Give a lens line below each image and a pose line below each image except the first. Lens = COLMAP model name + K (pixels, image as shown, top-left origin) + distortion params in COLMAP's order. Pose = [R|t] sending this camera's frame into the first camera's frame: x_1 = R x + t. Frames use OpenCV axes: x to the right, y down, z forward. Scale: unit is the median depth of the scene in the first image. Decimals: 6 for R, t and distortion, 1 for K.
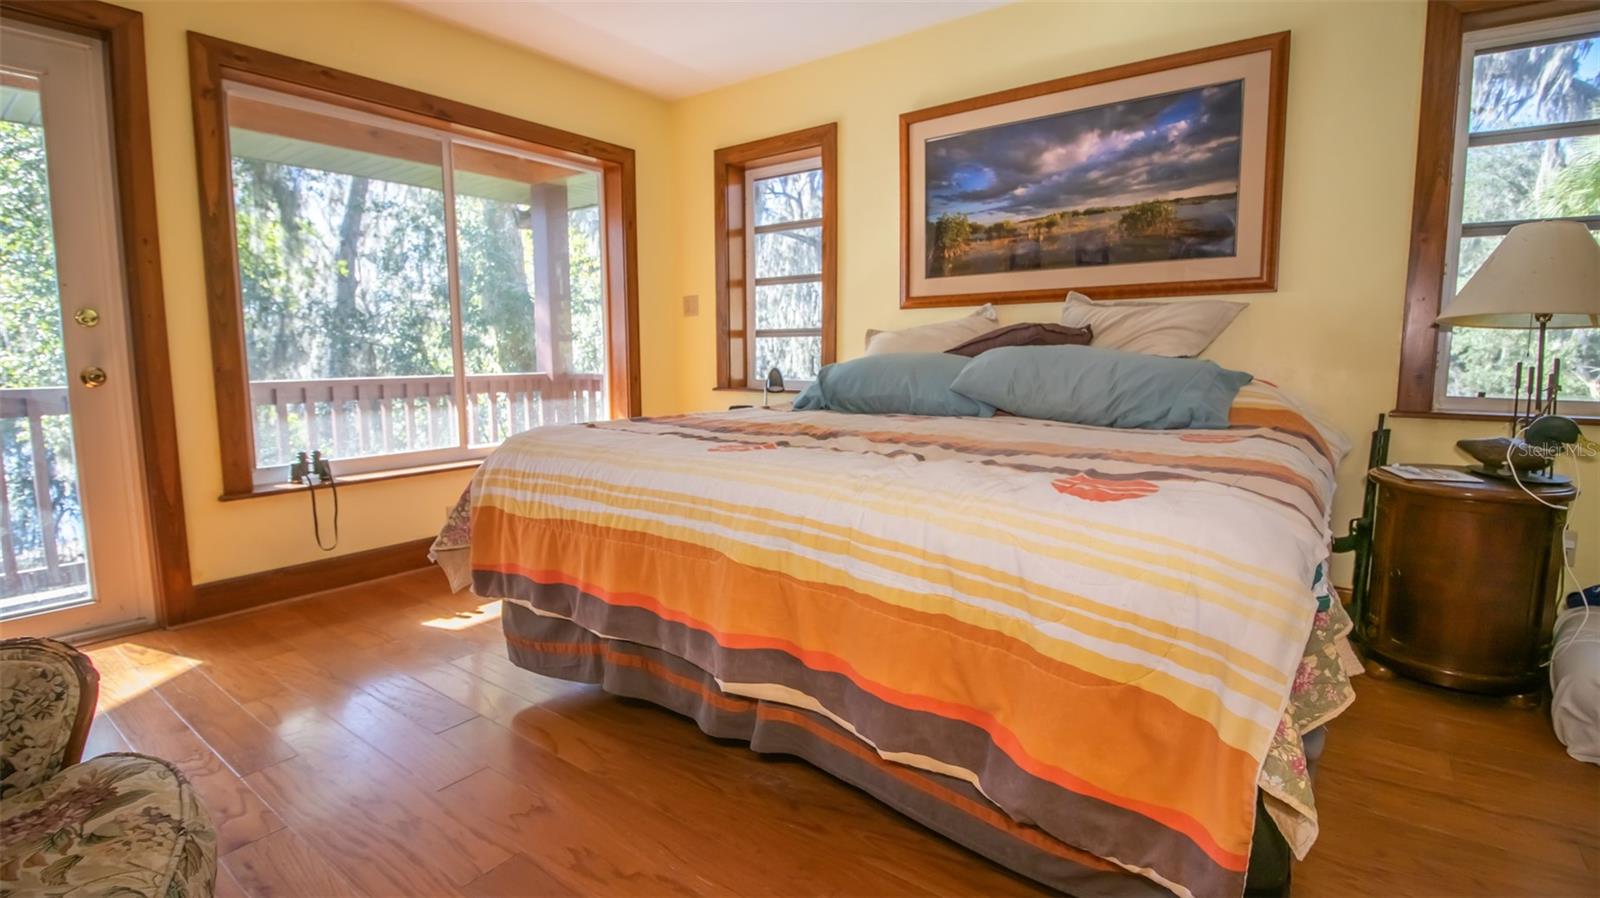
lens RADIAL K [[737.4, 0, 798.3], [0, 737.4, 443.2], [0, 0, 1]] dist [-0.006006, -0.009025]
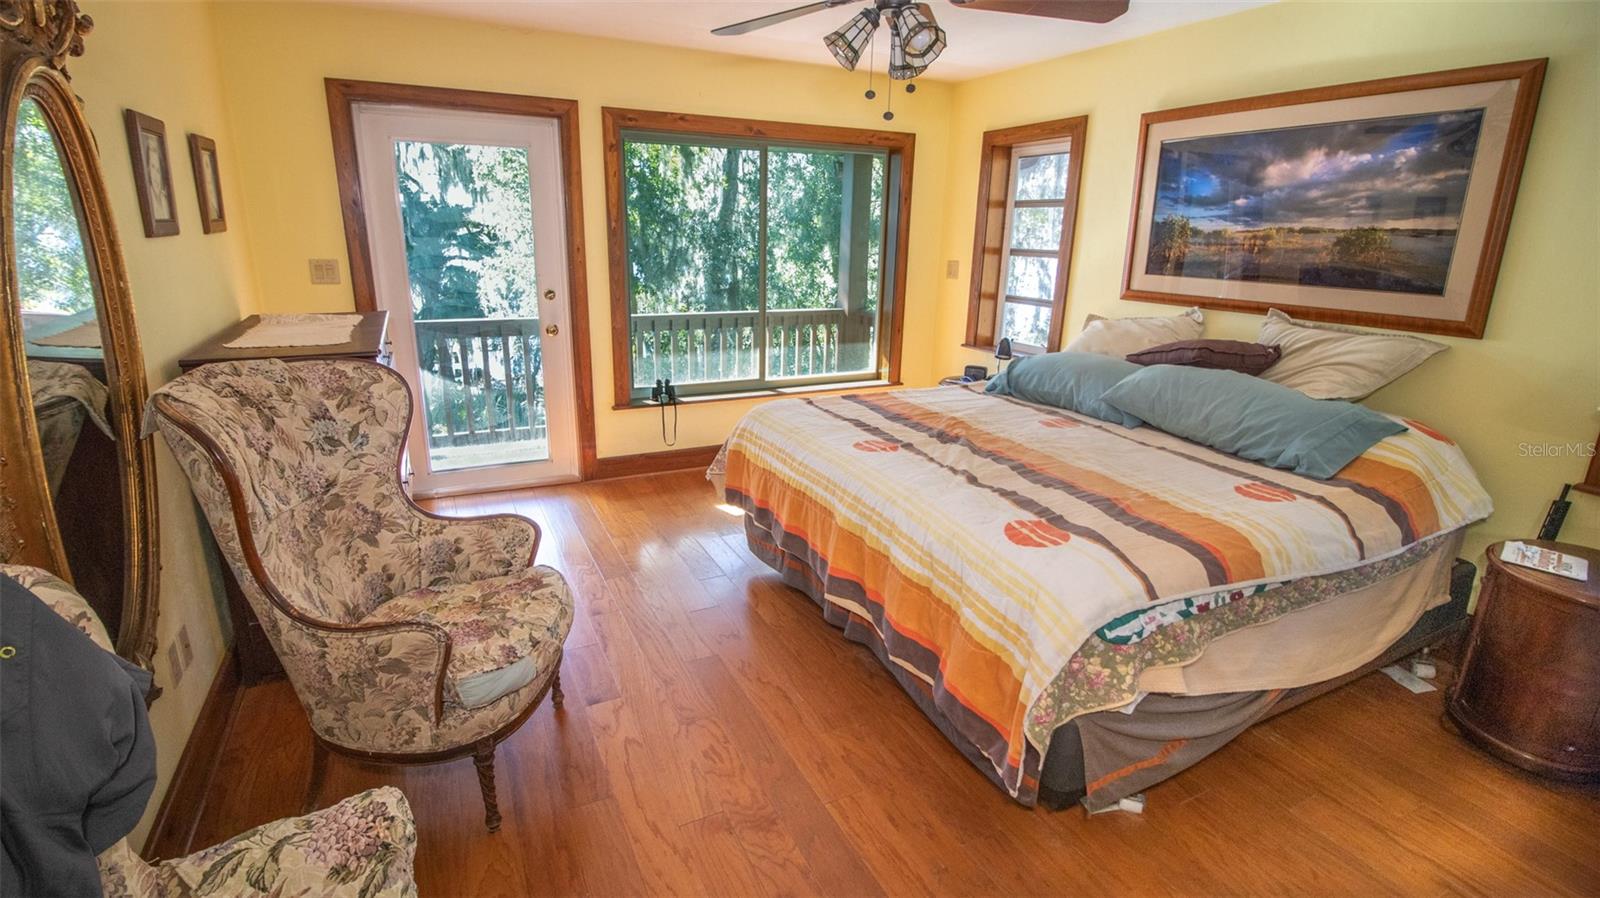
lens RADIAL K [[737.4, 0, 795.3], [0, 737.4, 452.6], [0, 0, 1]] dist [-0.006006, -0.009025]
pose [[0.887797, 0.156049, -0.432972, 0.272367], [-0.079716, 0.978683, 0.189276, -0.159394], [0.453278, -0.133524, 0.881312, -0.249076]]
